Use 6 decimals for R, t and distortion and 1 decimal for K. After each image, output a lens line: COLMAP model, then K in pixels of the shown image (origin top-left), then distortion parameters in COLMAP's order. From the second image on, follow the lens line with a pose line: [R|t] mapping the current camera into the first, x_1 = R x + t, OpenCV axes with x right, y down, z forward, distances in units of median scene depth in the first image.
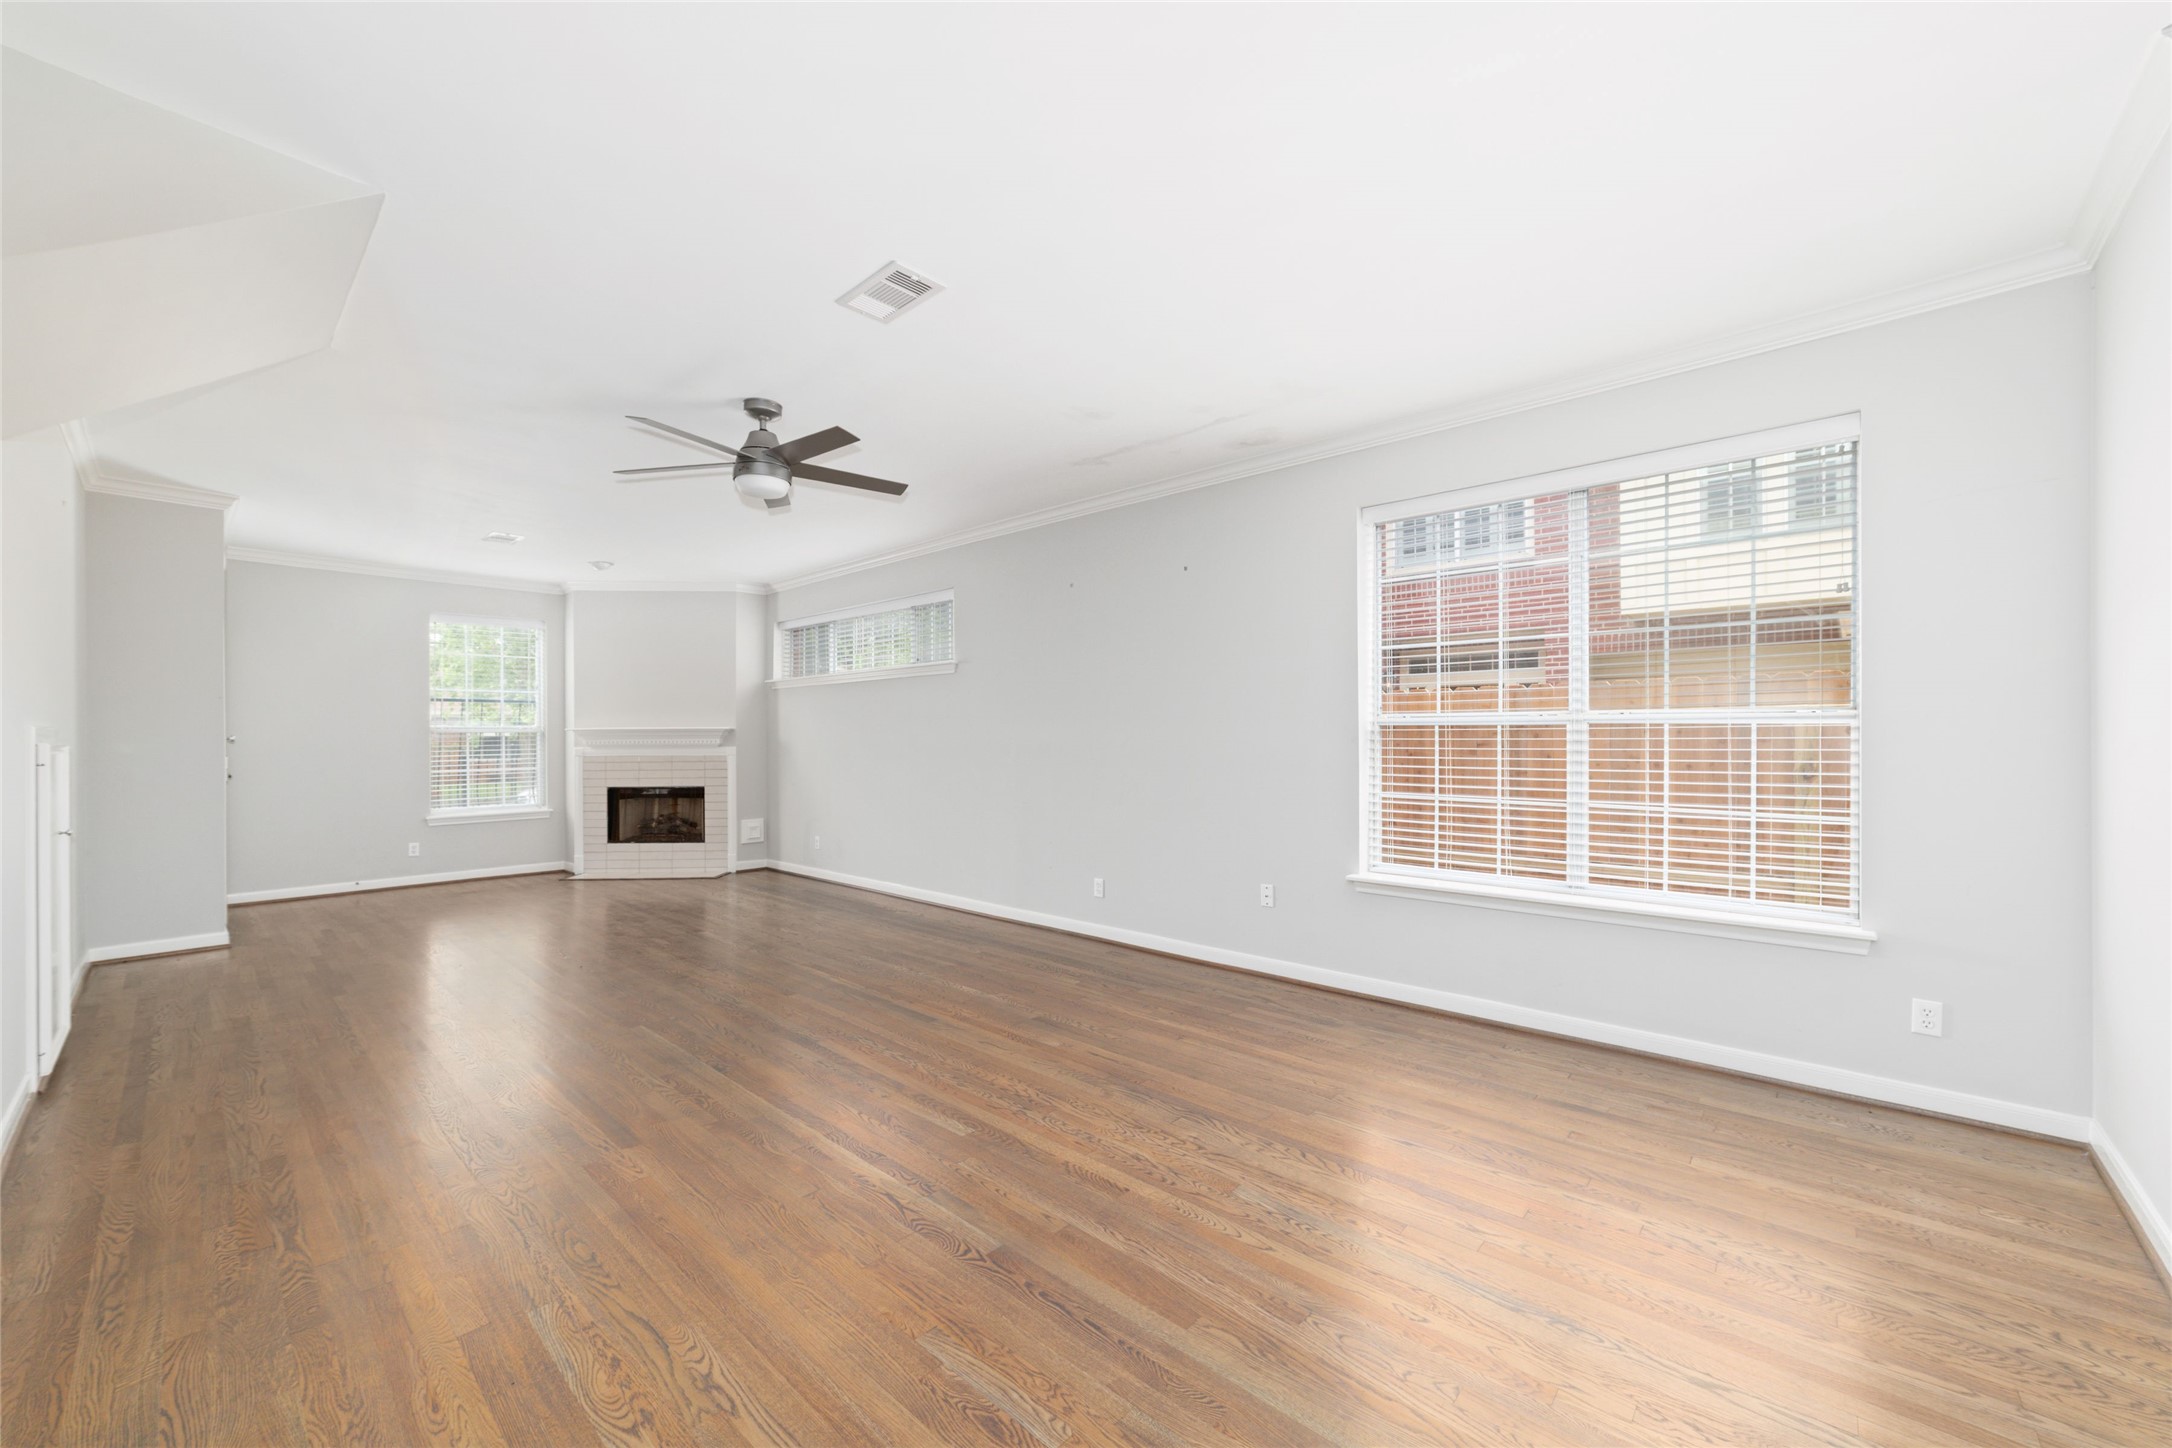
lens RADIAL K [[834.2, 0, 1086.1], [0, 834.2, 737.6], [0, 0, 1]] dist [-0.010457, 0.000364]
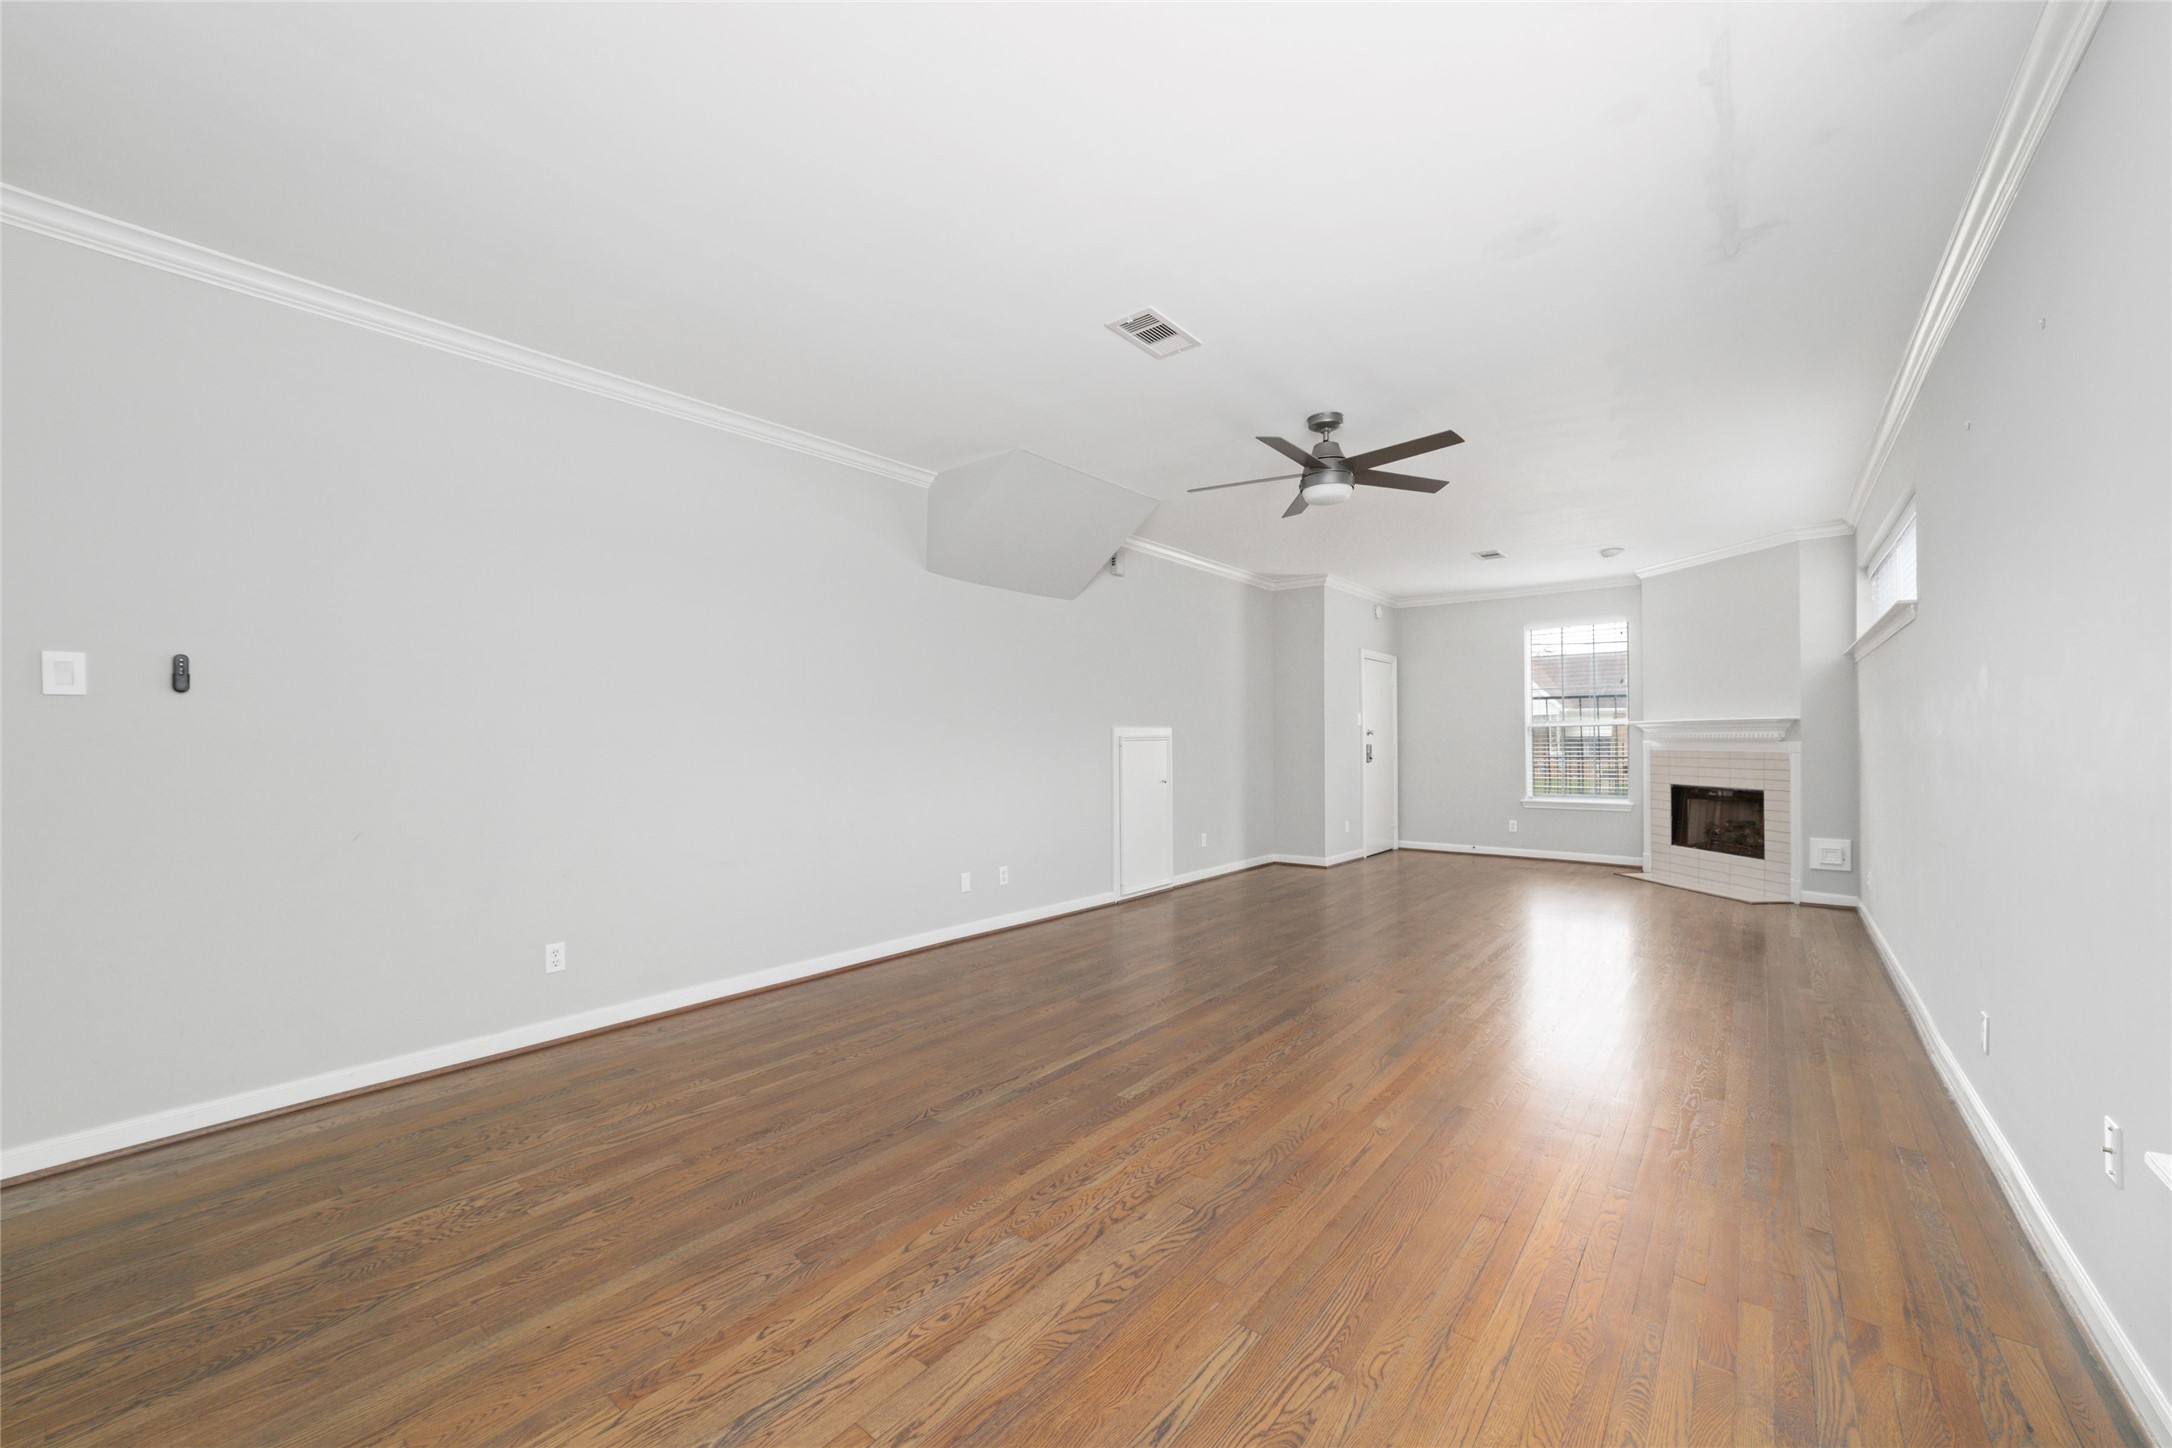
lens RADIAL K [[834.2, 0, 1086.1], [0, 834.2, 737.6], [0, 0, 1]] dist [-0.010457, 0.000364]
pose [[0.058102, 0.001795, -0.998309, 0.315983], [0.005215, 0.999984, 0.002101, 0.002306], [0.998297, -0.005328, 0.058092, 0.301742]]
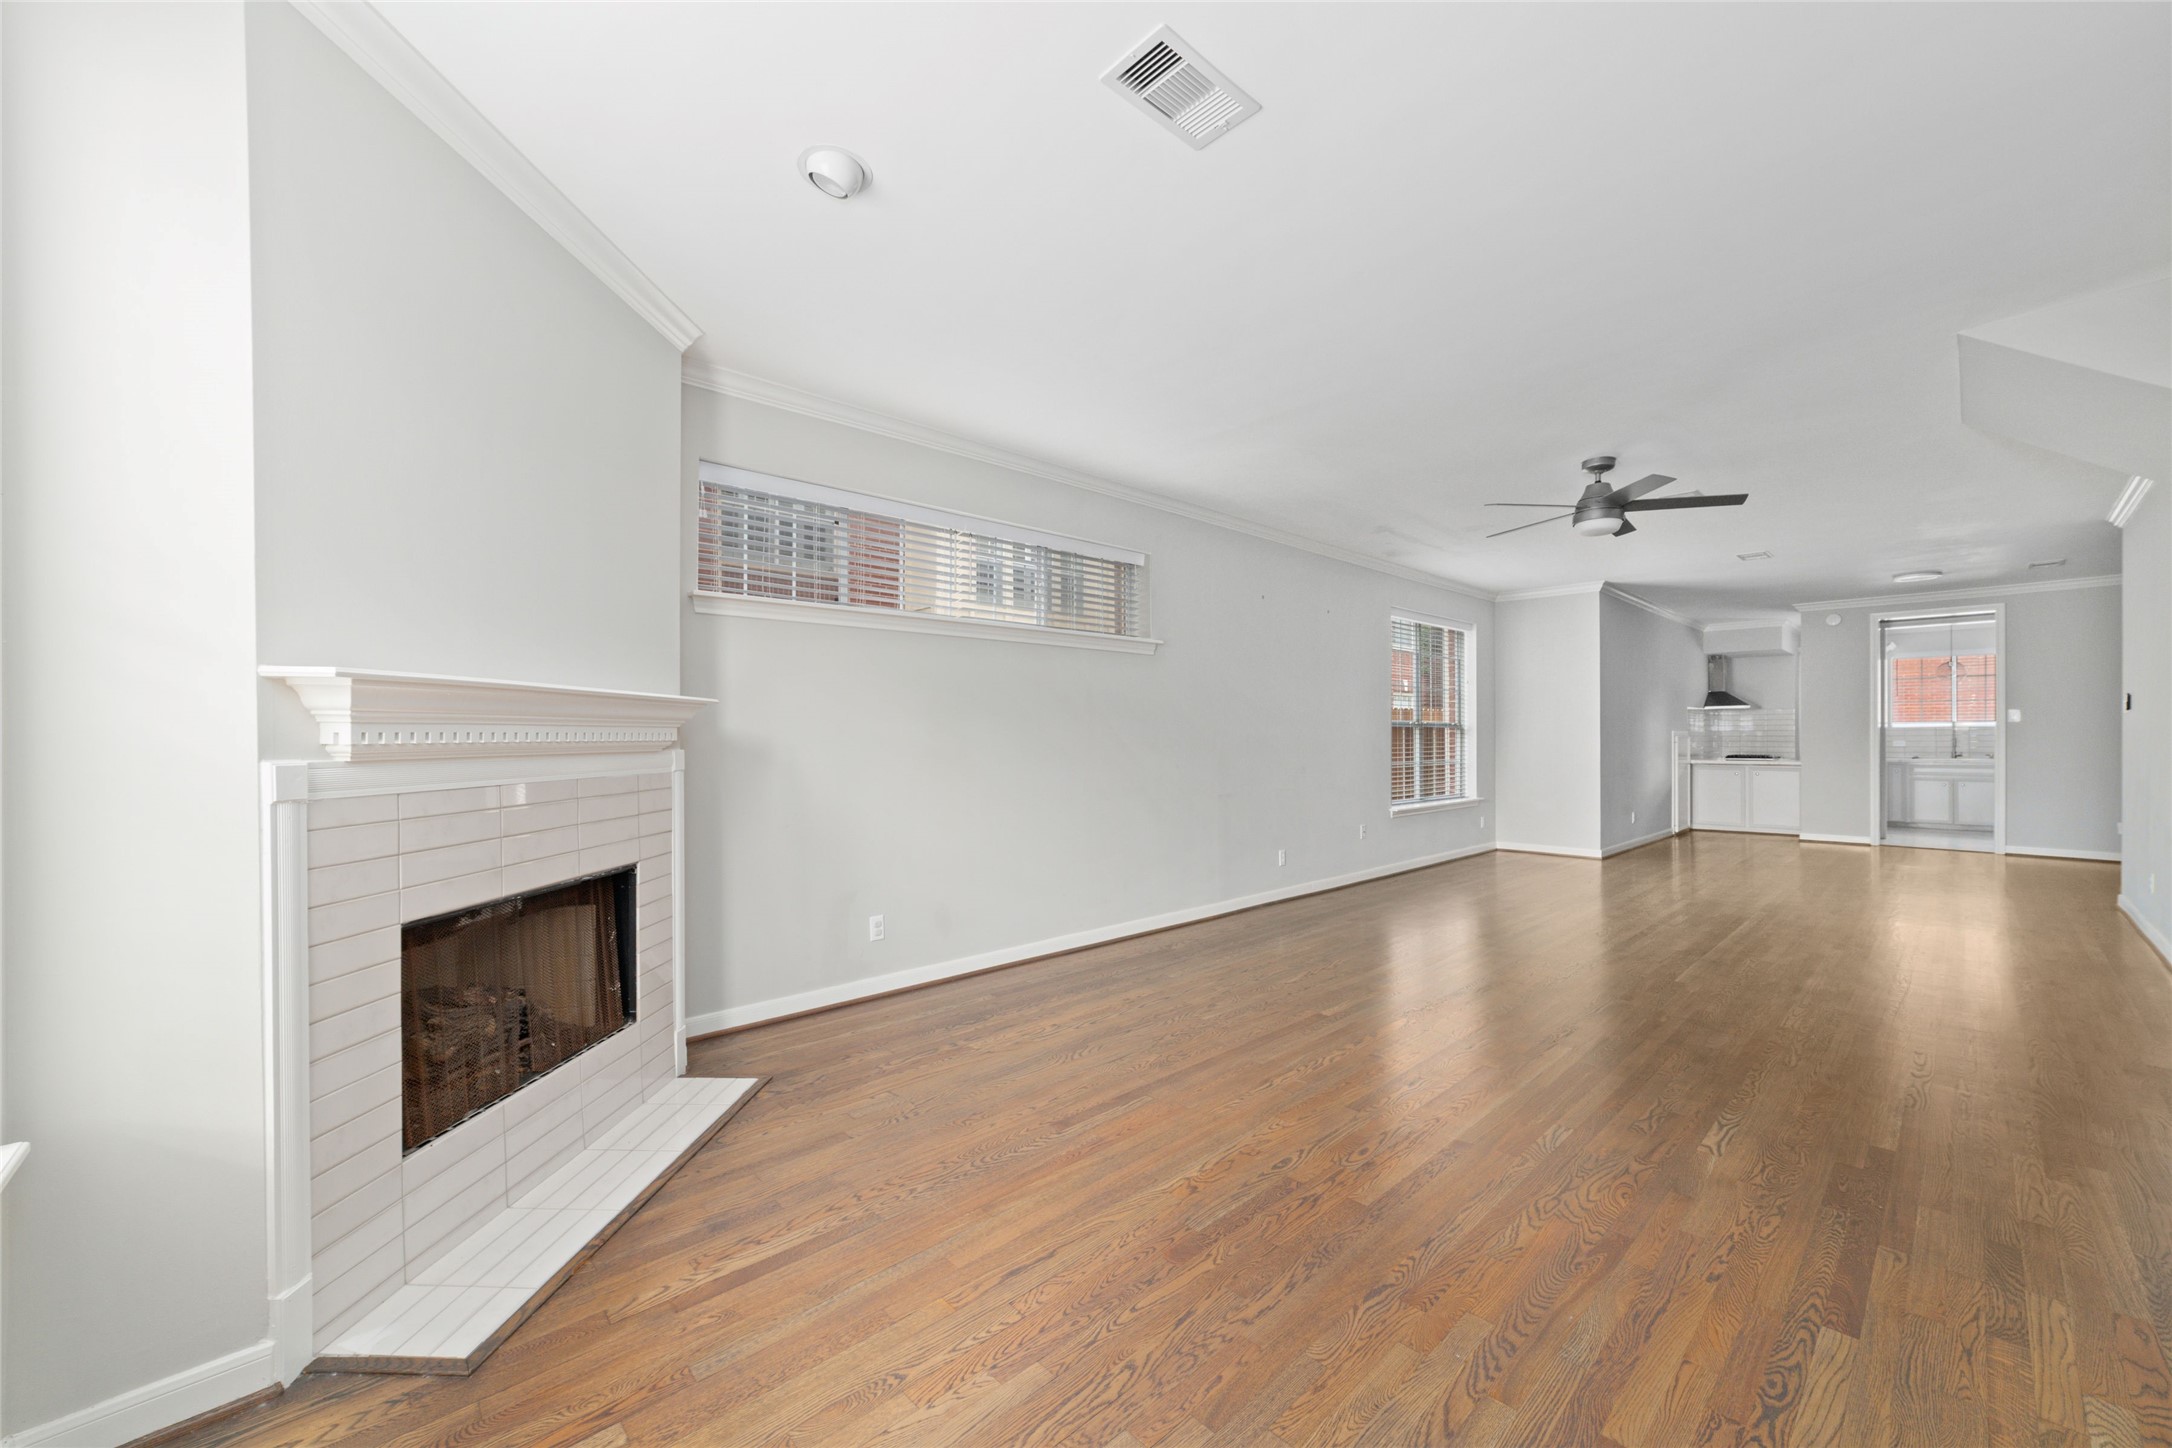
lens RADIAL K [[834.2, 0, 1086.1], [0, 834.2, 737.6], [0, 0, 1]] dist [-0.010457, 0.000364]
pose [[0.093627, 0.004653, 0.995596, -0.810734], [0.008297, 0.999951, -0.005454, 0.009443], [-0.995573, 0.008771, 0.093584, 0.797234]]
